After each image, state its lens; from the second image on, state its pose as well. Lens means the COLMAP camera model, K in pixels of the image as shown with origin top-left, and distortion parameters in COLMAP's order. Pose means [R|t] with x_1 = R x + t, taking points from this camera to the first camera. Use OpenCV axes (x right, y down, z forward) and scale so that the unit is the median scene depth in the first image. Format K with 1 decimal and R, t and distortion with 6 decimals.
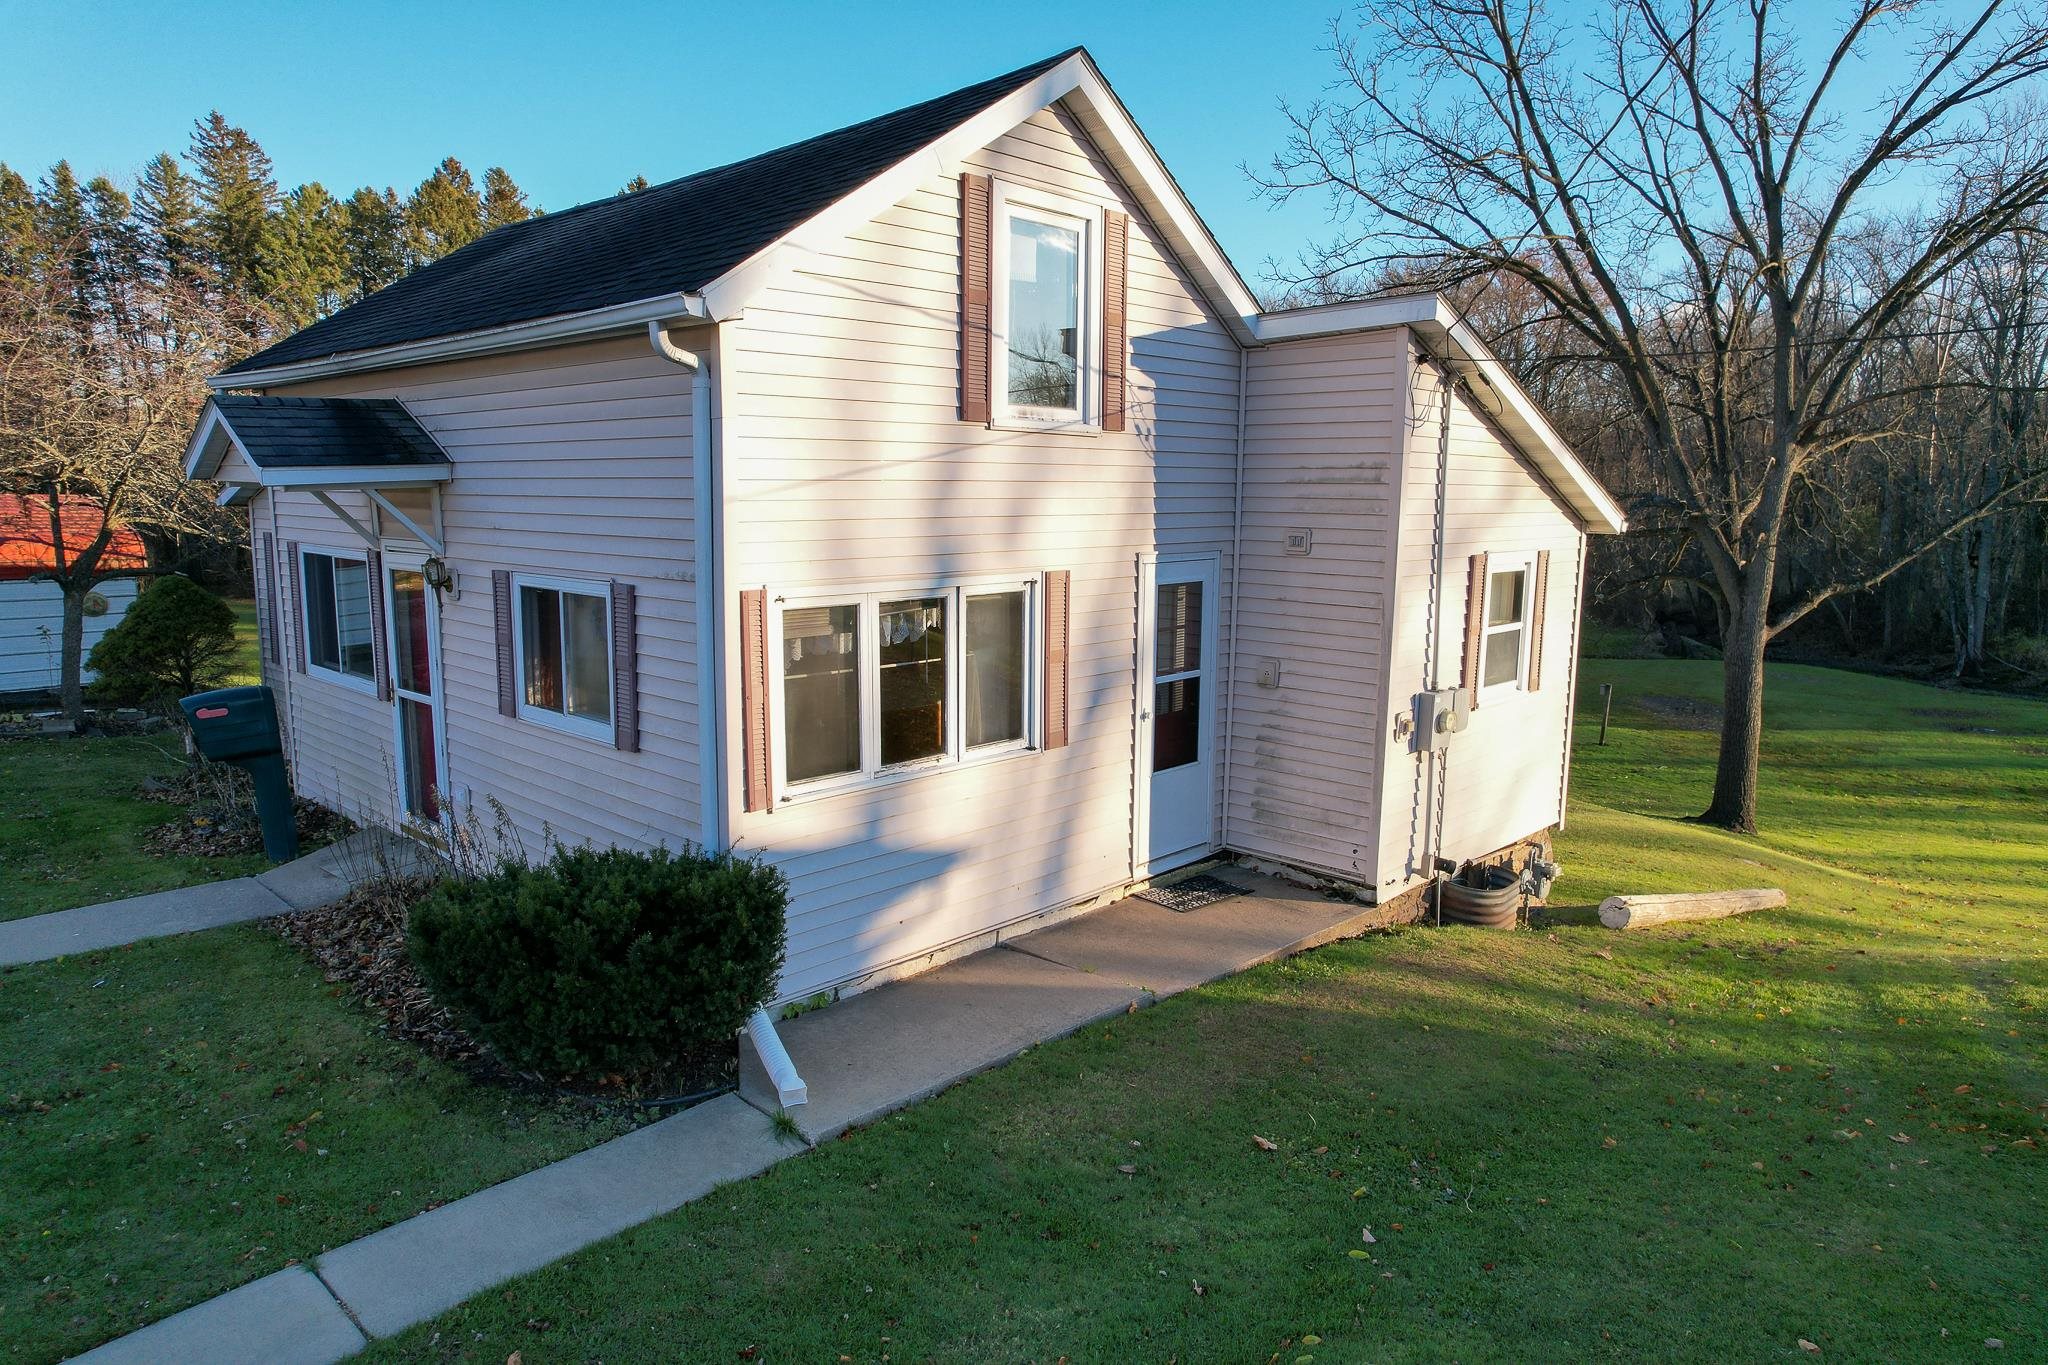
lens RADIAL K [[1309.4, 0, 1031.7], [0, 1309.4, 690.8], [0, 0, 1]] dist [-0.075144, 0.063772]
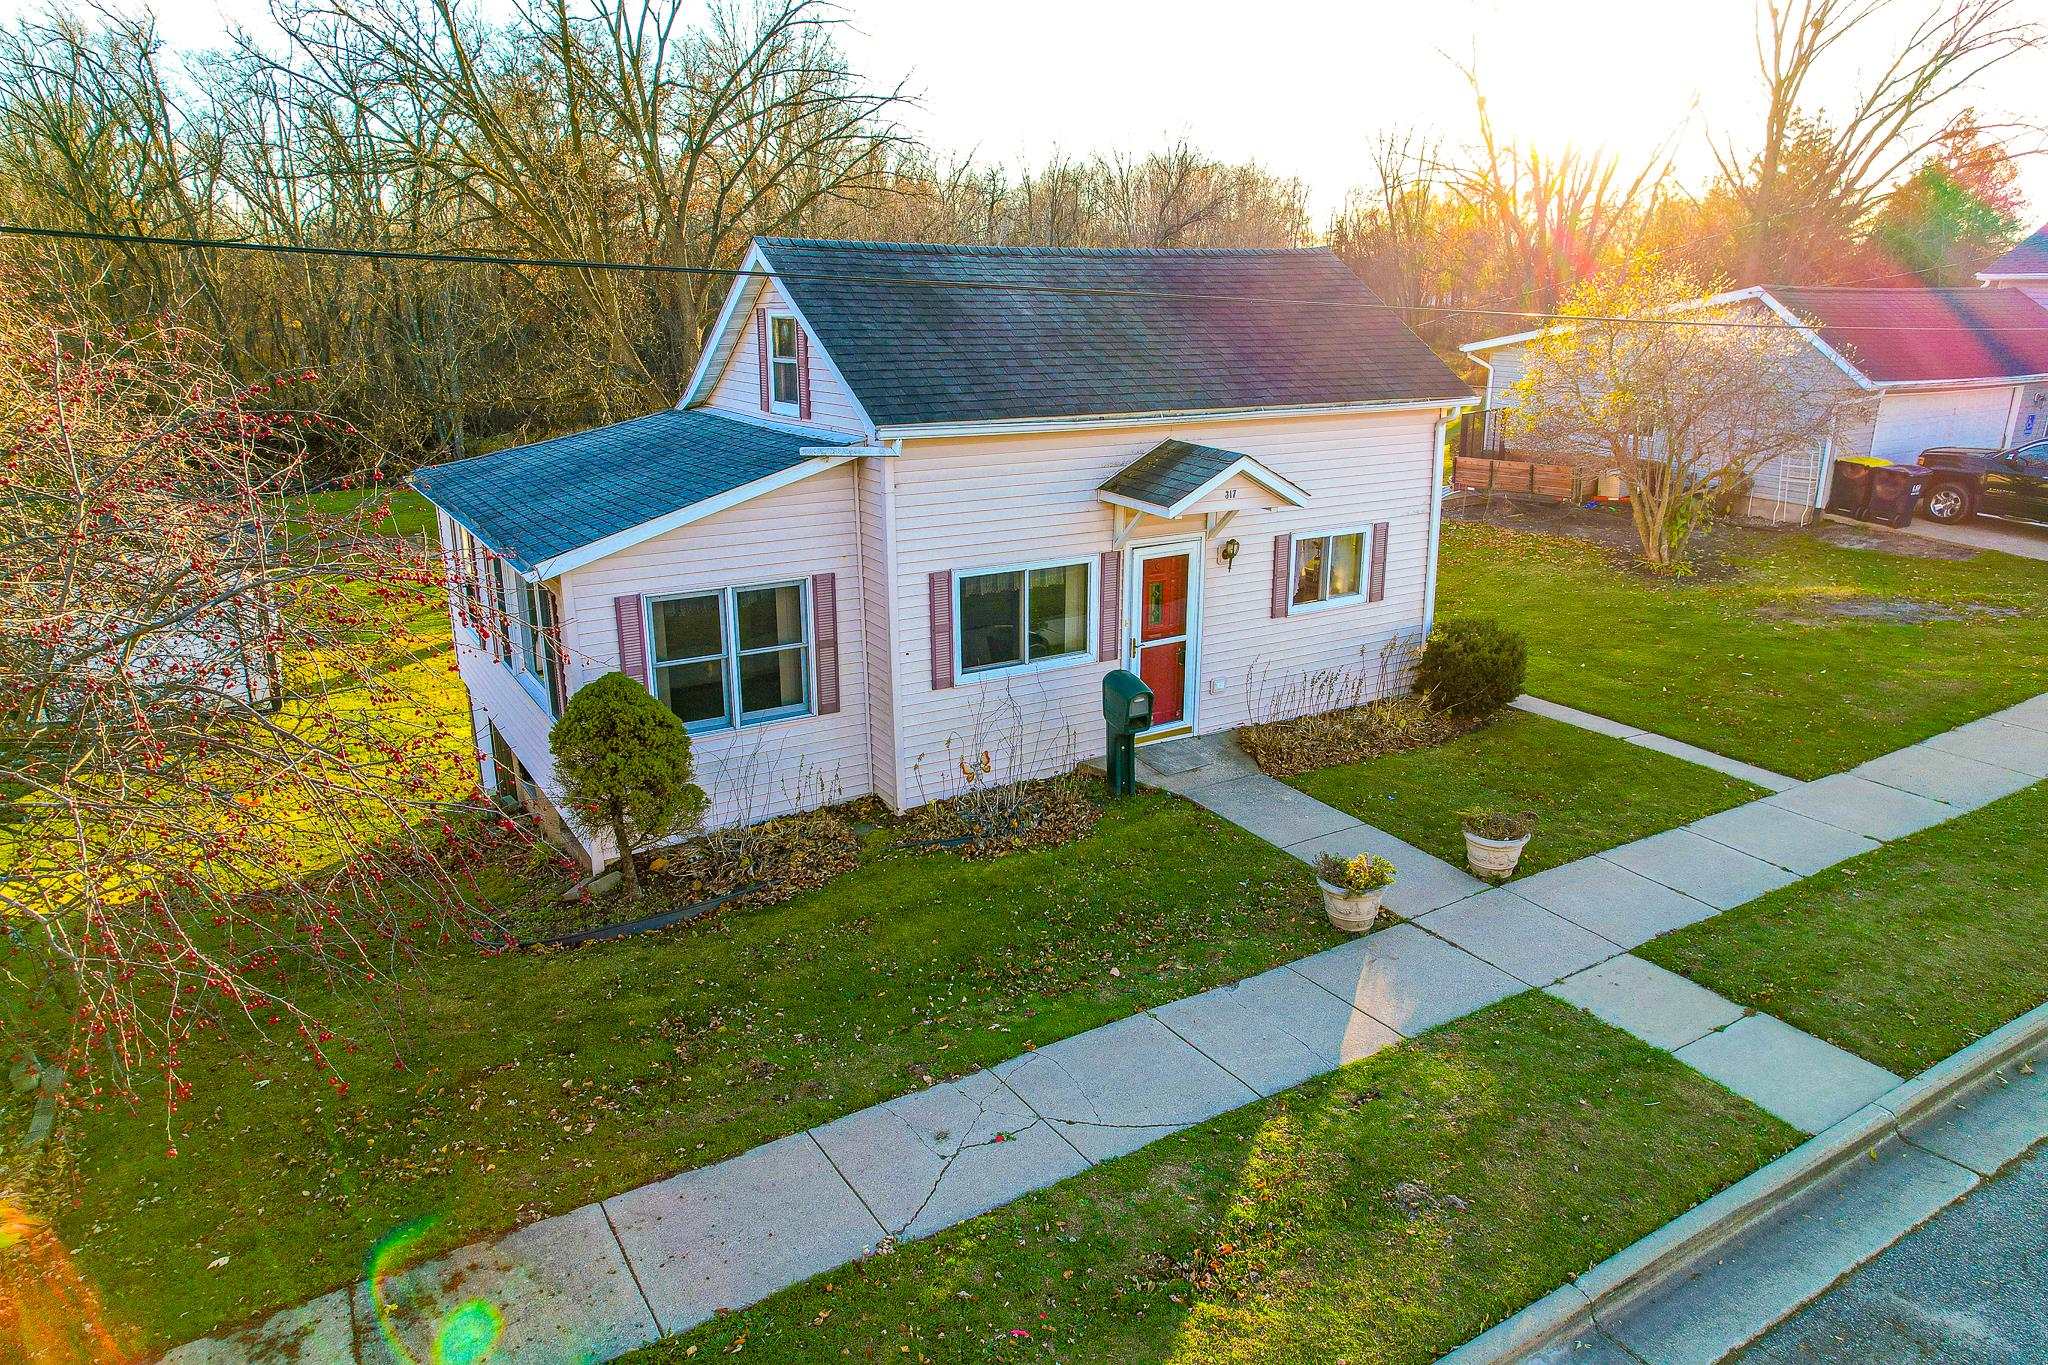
lens RADIAL K [[1309.4, 0, 1032.0], [0, 1309.4, 691.4], [0, 0, 1]] dist [-0.075144, 0.063772]
pose [[0.256309, -0.295875, 0.920198, -1.899988], [0.149859, 0.952652, 0.264569, -0.356460], [-0.954907, 0.070089, 0.288513, 0.728308]]
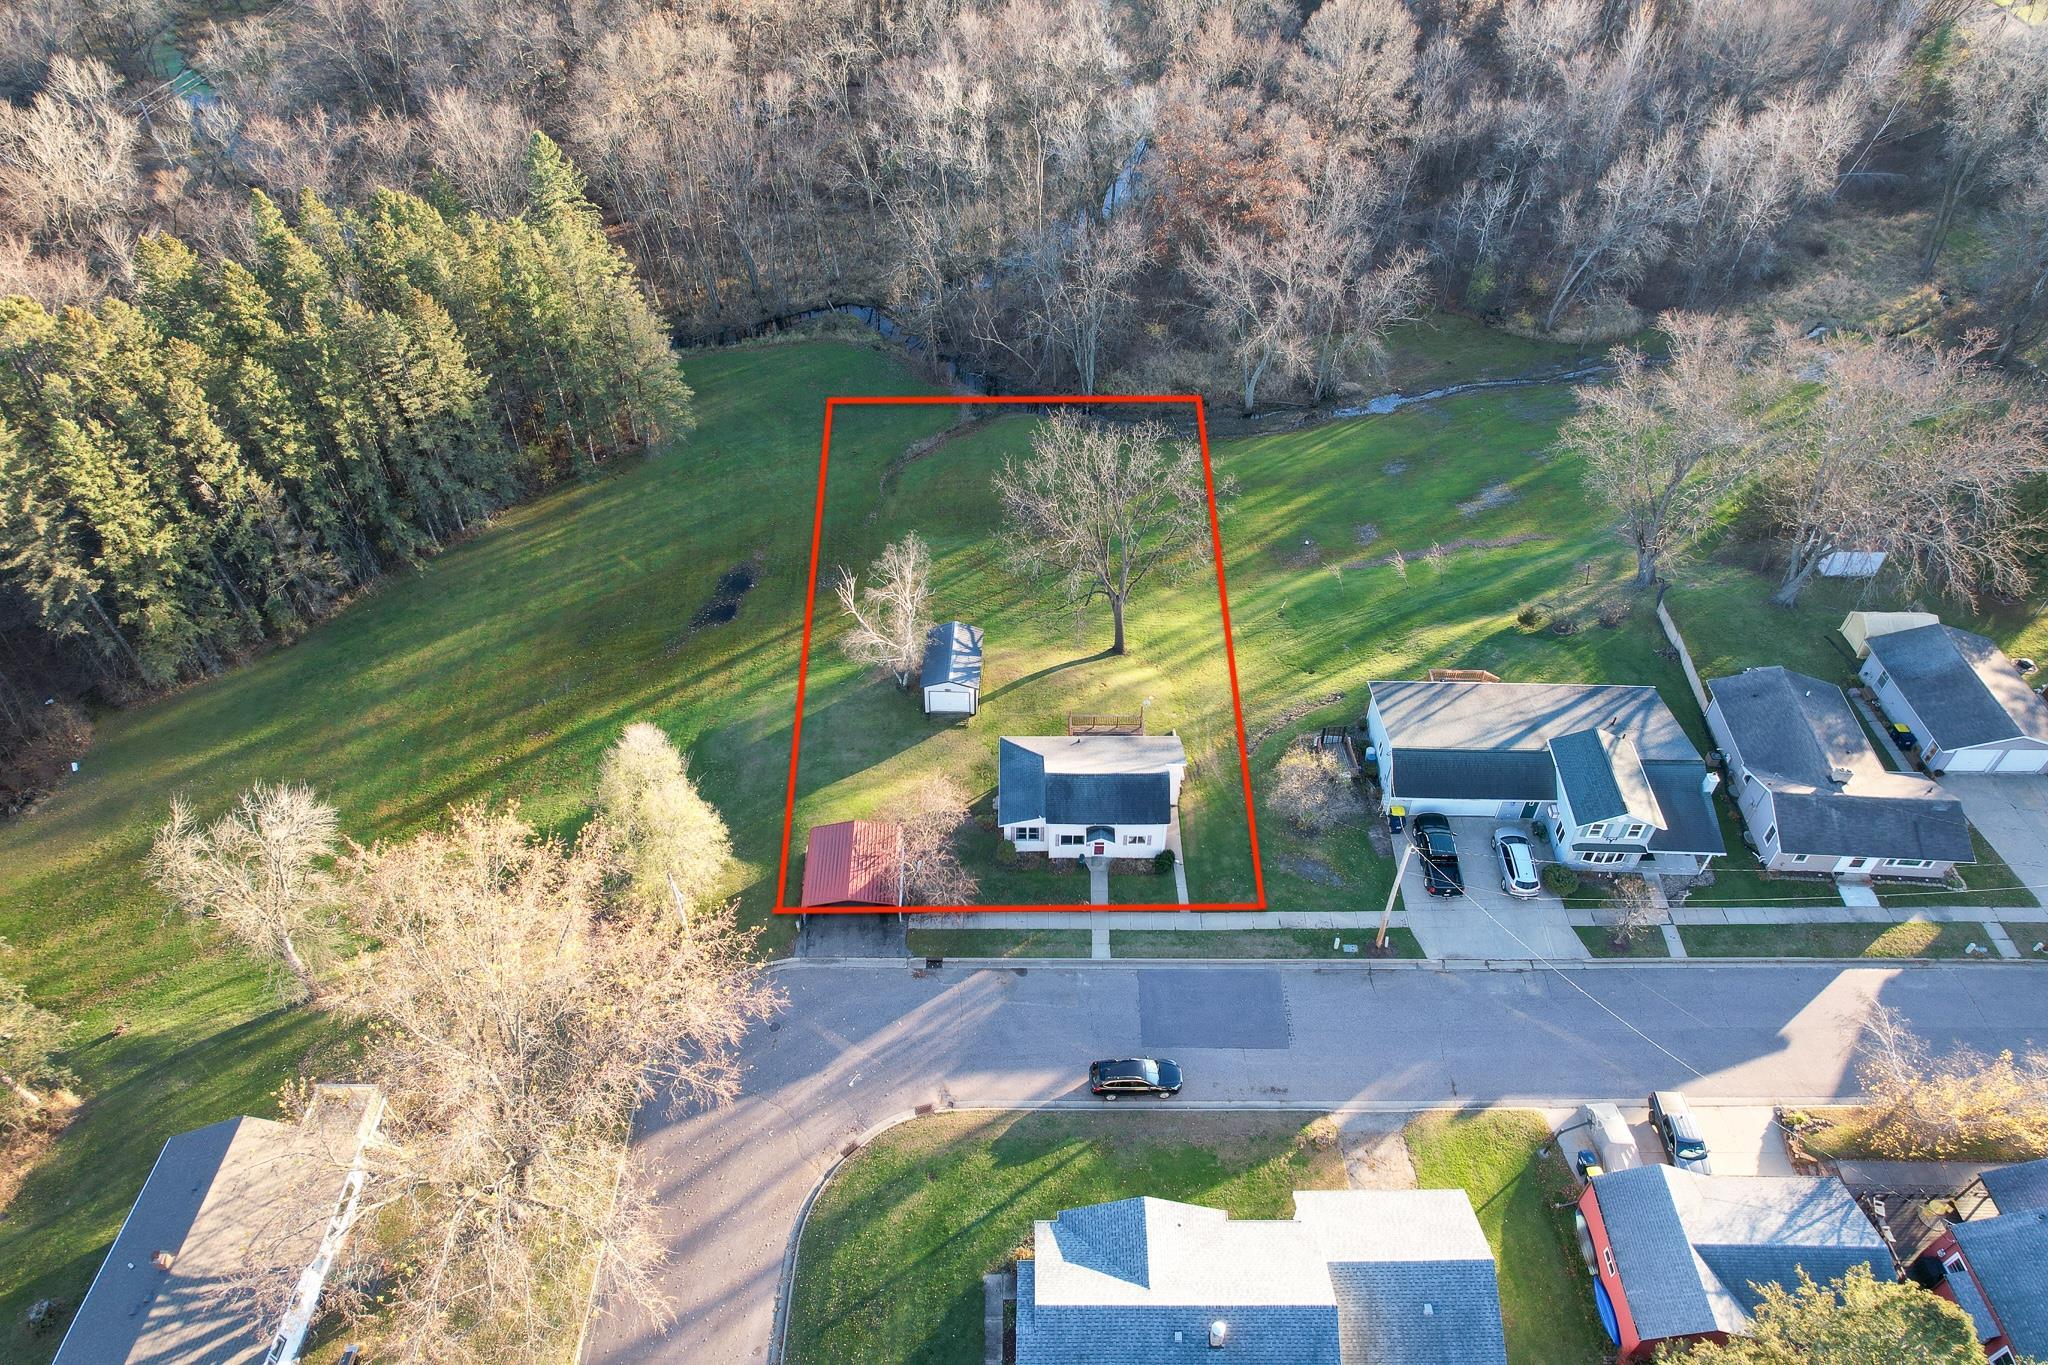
lens RADIAL K [[1309.4, 0, 1027.4], [0, 1309.4, 681.4], [0, 0, 1]] dist [-0.075144, 0.063772]
pose [[0.723880, -0.481367, 0.494251, -4.621175], [0.110954, 0.788281, 0.605229, -6.205722], [-0.680945, -0.383274, 0.624031, -3.697842]]
